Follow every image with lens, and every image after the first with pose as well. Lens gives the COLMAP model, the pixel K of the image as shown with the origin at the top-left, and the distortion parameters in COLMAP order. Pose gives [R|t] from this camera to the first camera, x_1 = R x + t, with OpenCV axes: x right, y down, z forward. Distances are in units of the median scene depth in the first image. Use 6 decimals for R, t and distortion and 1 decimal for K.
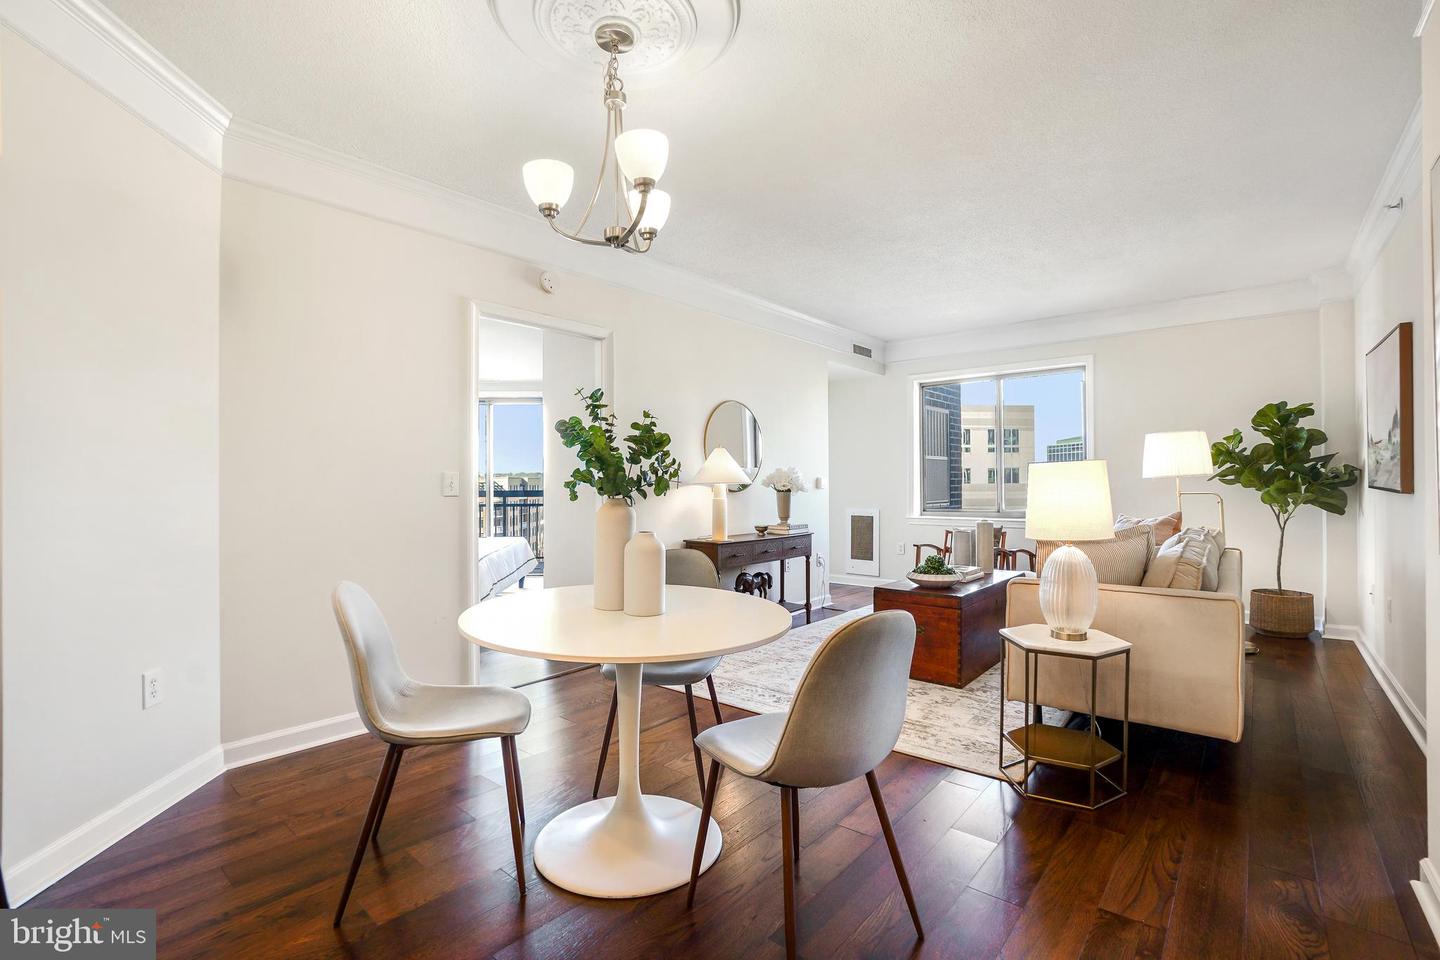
lens RADIAL K [[650.9, 0, 720.0], [0, 650.9, 480.0], [0, 0, 1]] dist [-0.001211, -0.000139]
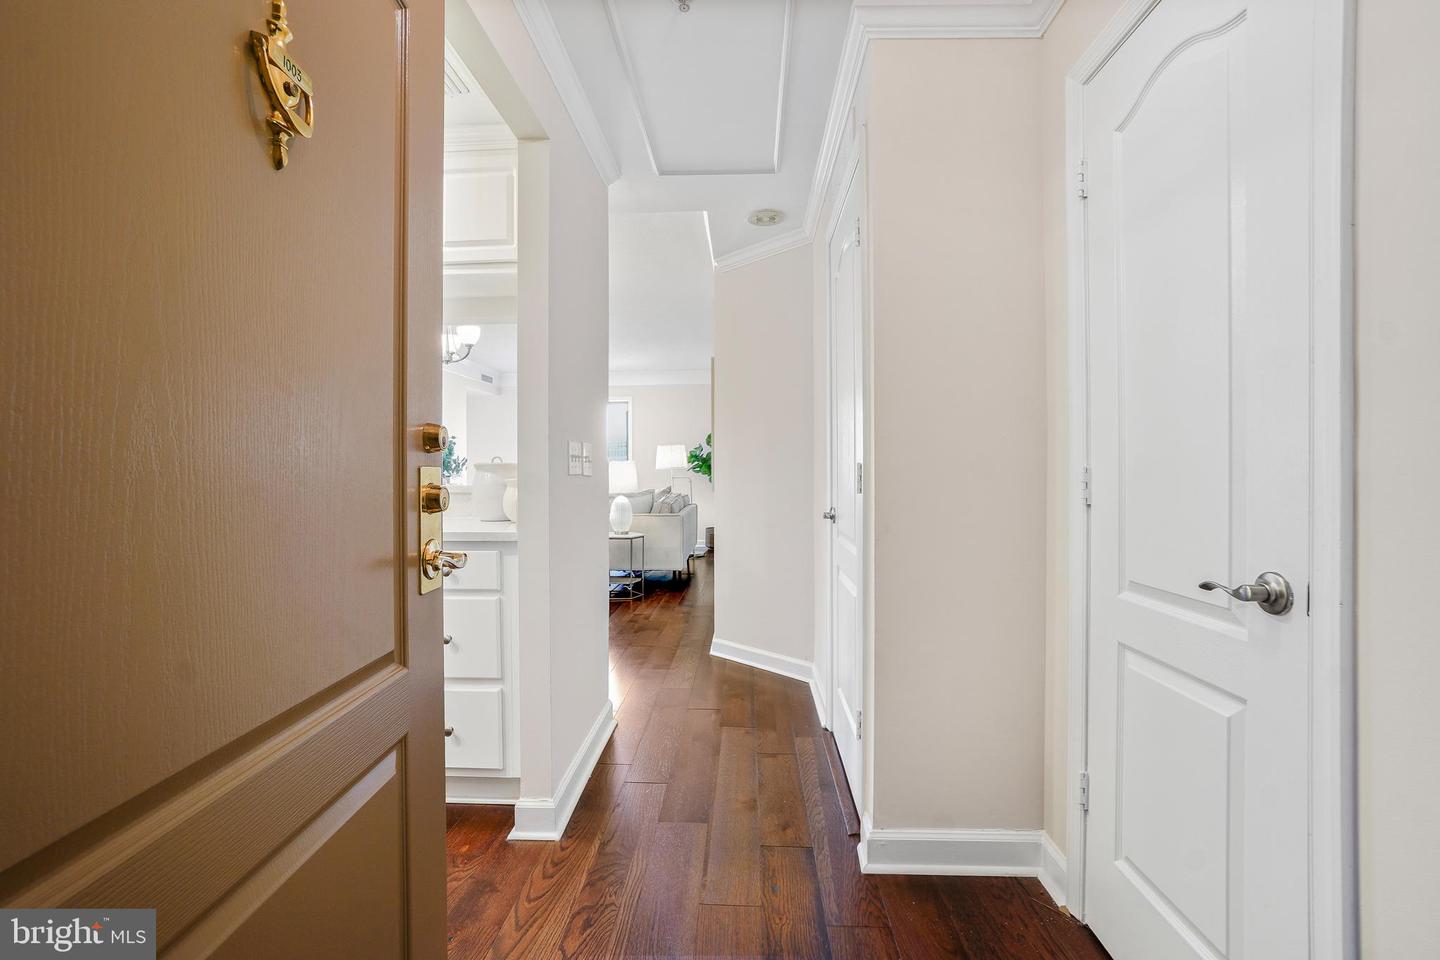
lens RADIAL K [[650.9, 0, 720.0], [0, 650.9, 480.0], [0, 0, 1]] dist [-0.001211, -0.000139]
pose [[0.796523, -0.006514, 0.604573, -0.542576], [0.004073, 0.999977, 0.005408, 0.029599], [-0.604595, -0.001845, 0.796531, -0.979114]]
